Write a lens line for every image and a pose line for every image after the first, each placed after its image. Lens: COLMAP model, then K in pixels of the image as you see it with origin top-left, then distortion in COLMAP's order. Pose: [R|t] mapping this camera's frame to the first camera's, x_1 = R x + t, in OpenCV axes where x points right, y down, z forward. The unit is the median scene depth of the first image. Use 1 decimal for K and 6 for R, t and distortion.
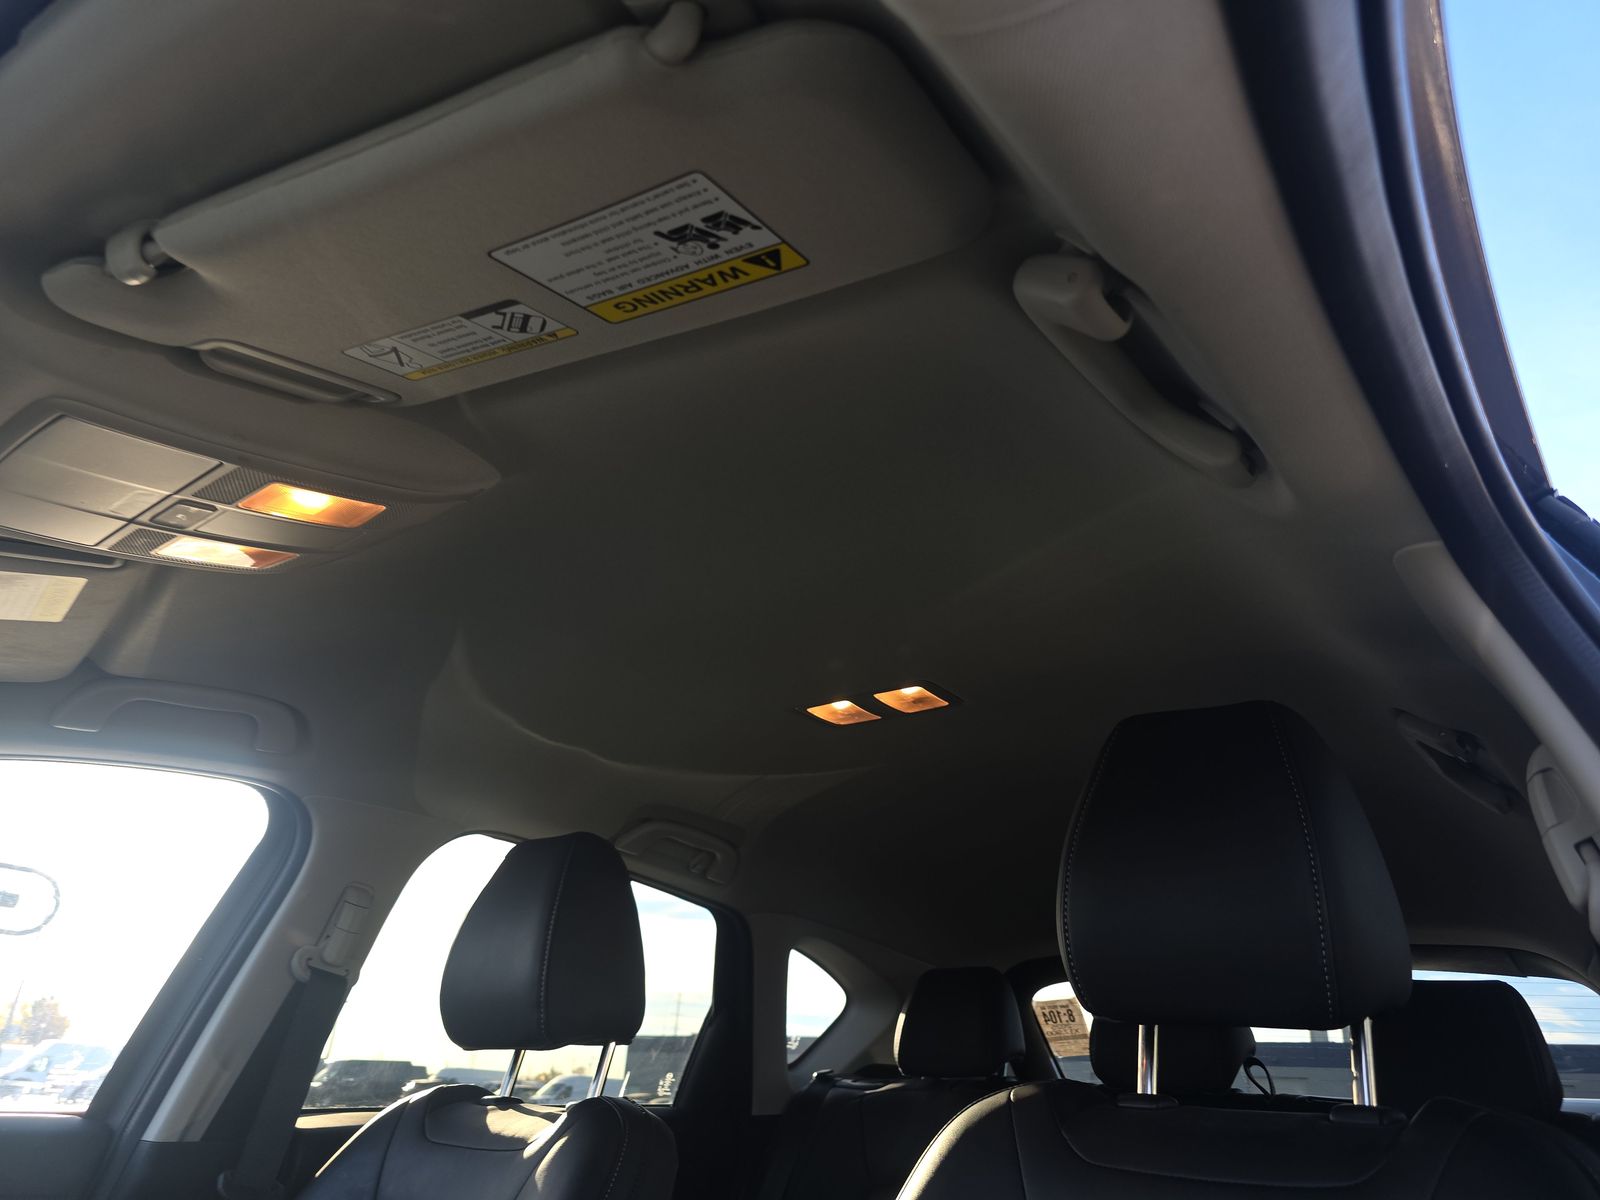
lens RADIAL K [[1067.6, 0, 800.0], [0, 1067.6, 600.0], [0, 0, 1]] dist [0.053996, -0.069243]
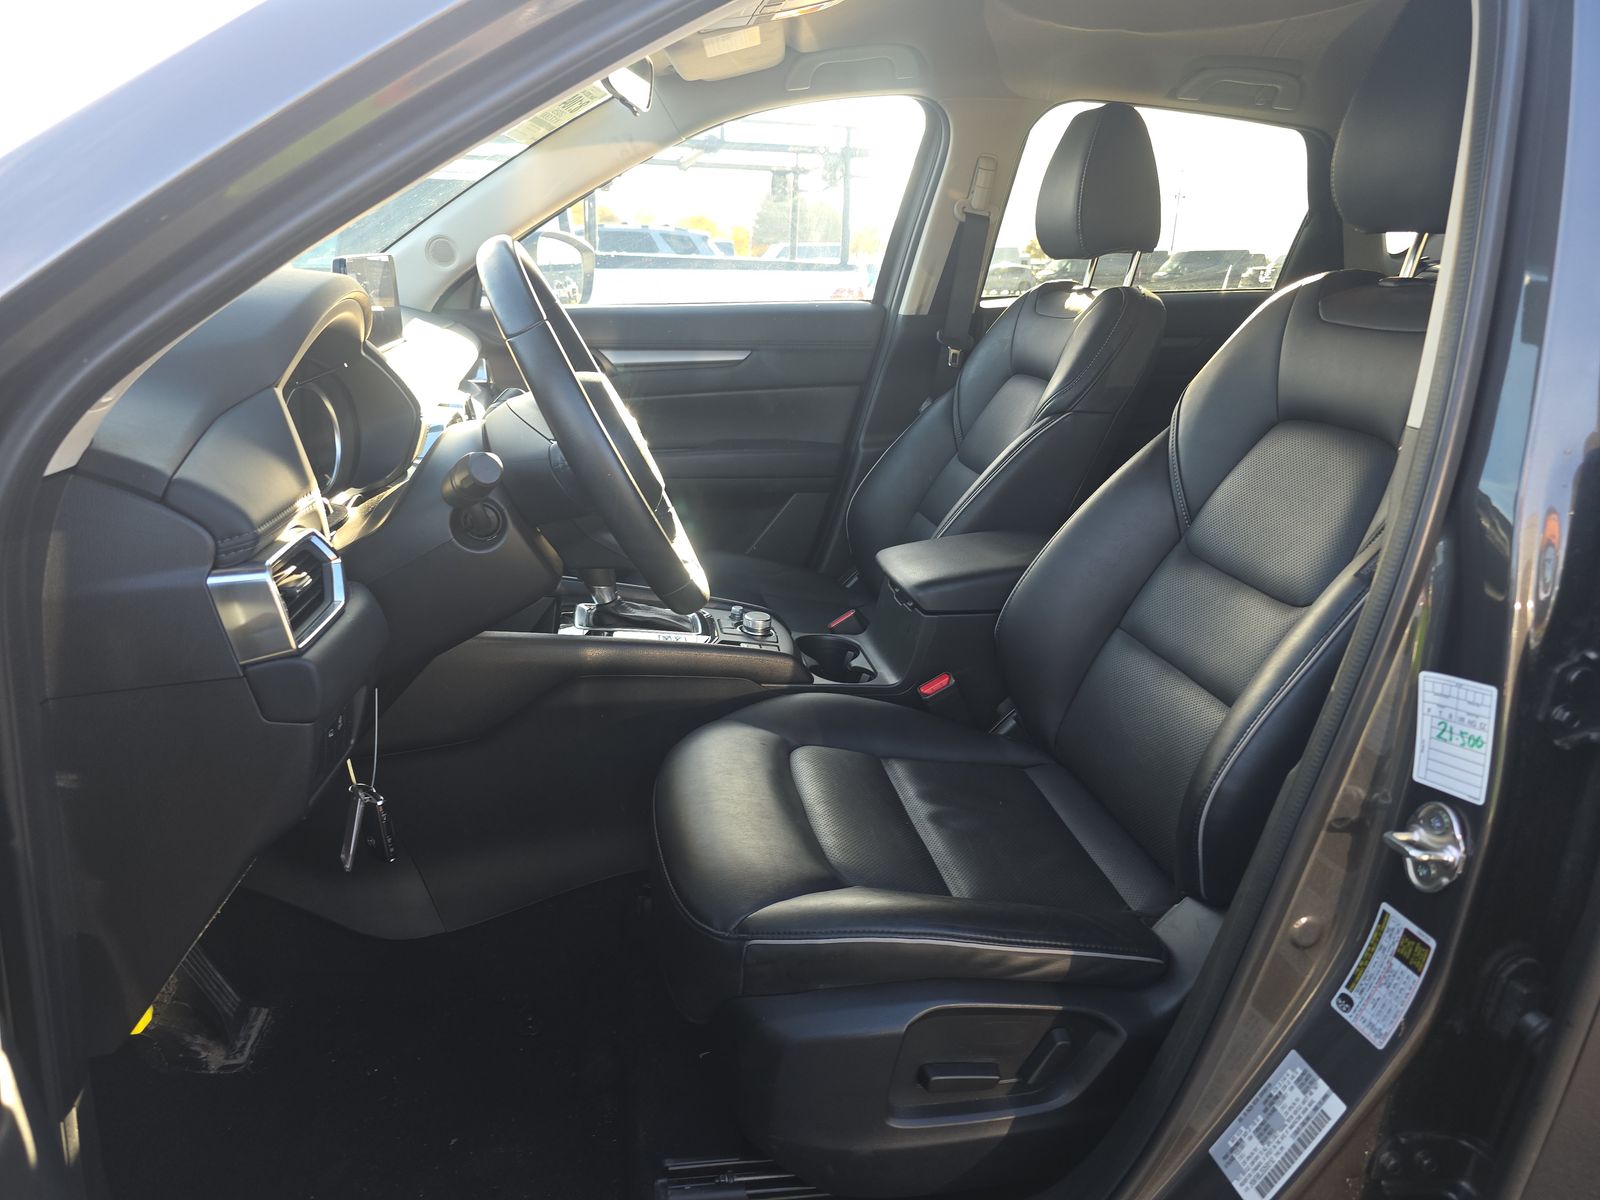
lens RADIAL K [[1067.6, 0, 800.0], [0, 1067.6, 600.0], [0, 0, 1]] dist [0.053996, -0.069243]
pose [[0.761345, 0.164780, -0.627058, 0.451703], [0.288072, 0.780478, 0.554860, -0.164230], [0.580834, -0.603077, 0.546745, -0.355565]]
